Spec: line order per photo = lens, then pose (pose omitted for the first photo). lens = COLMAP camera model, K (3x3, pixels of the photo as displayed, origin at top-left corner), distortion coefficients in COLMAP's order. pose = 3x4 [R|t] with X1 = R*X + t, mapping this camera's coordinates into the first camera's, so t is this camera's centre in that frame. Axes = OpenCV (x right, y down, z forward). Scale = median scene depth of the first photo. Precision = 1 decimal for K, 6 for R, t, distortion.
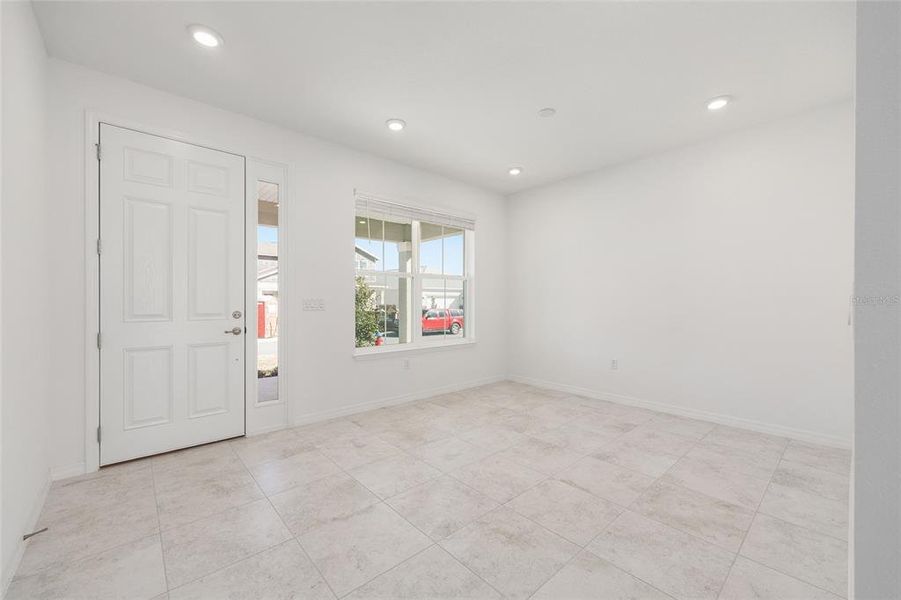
lens RADIAL K [[360.2, 0, 451.7], [0, 360.2, 302.0], [0, 0, 1]] dist [-0.000951, 0.000415]
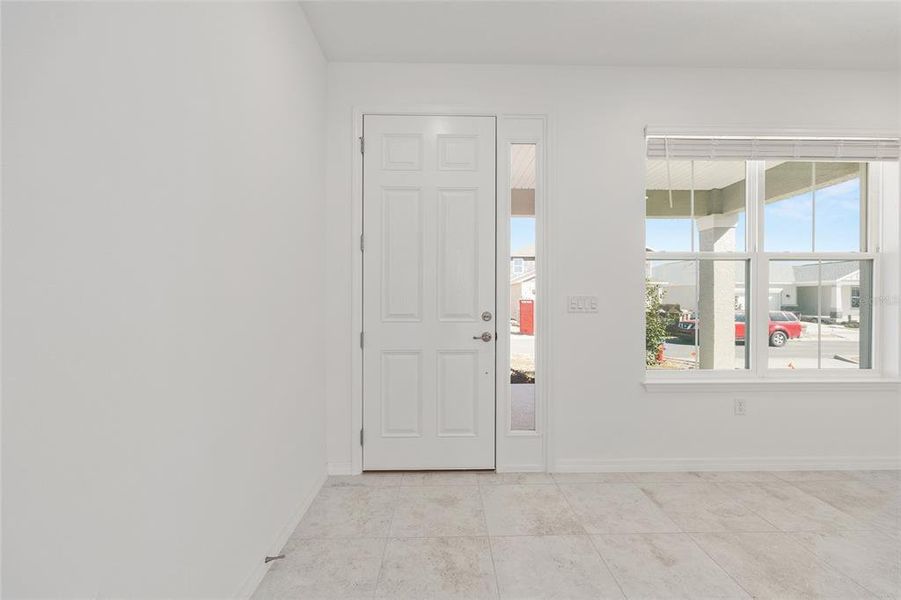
lens RADIAL K [[360.2, 0, 451.7], [0, 360.2, 302.0], [0, 0, 1]] dist [-0.000951, 0.000415]
pose [[0.759124, 0.003563, -0.650936, -0.139199], [-0.001506, 0.999992, 0.003717, 0.000534], [0.650944, -0.001841, 0.759124, 0.350943]]
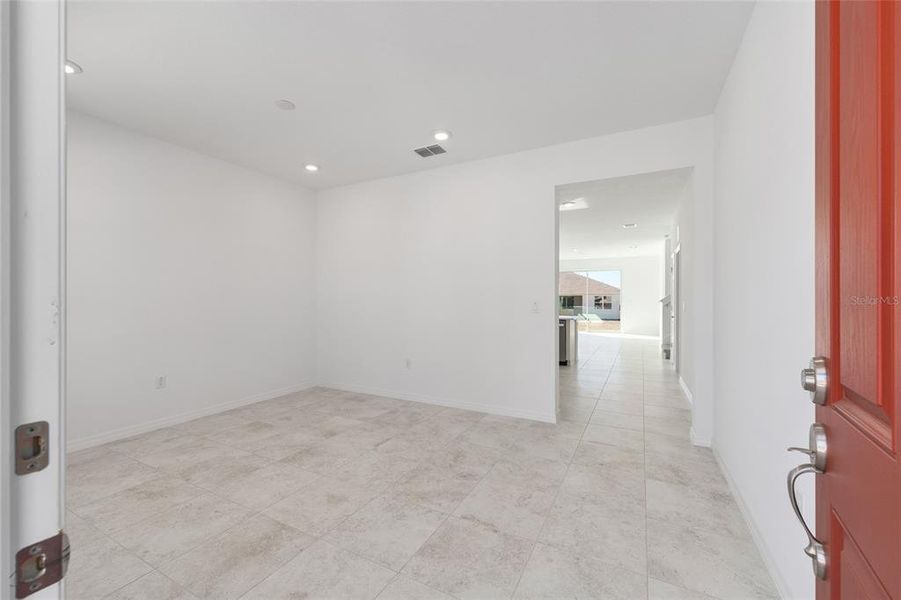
lens RADIAL K [[360.2, 0, 451.7], [0, 360.2, 302.0], [0, 0, 1]] dist [-0.000951, 0.000415]
pose [[-0.350981, -0.004003, 0.936374, -0.777115], [0.000069, 0.999991, 0.004302, -0.018721], [-0.936383, 0.001575, -0.350977, 0.941350]]
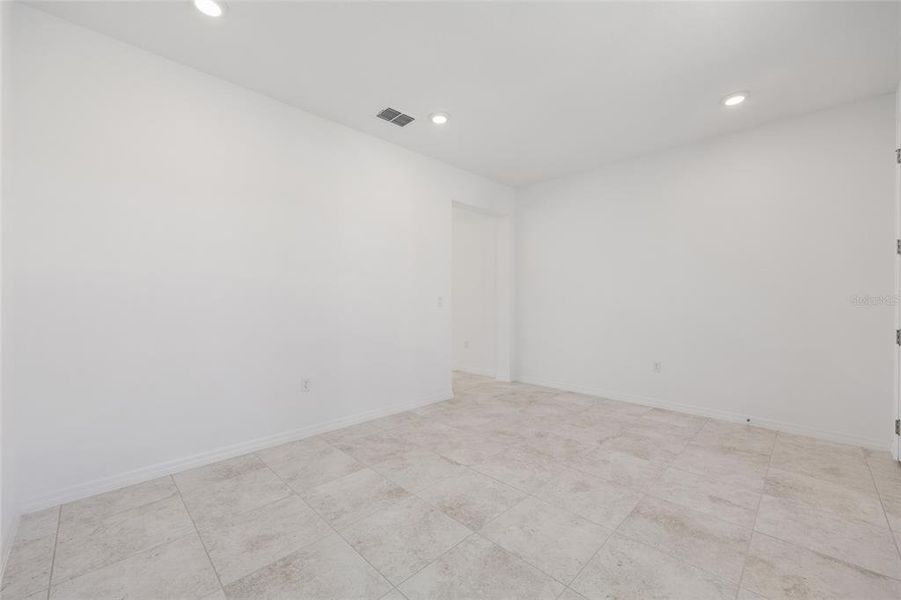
lens RADIAL K [[360.2, 0, 451.7], [0, 360.2, 302.0], [0, 0, 1]] dist [-0.000951, 0.000415]
pose [[-0.998325, 0.000699, -0.057842, 0.307980], [0.000467, 0.999992, 0.004027, 0.000935], [0.057845, 0.003993, -0.998318, 1.635160]]
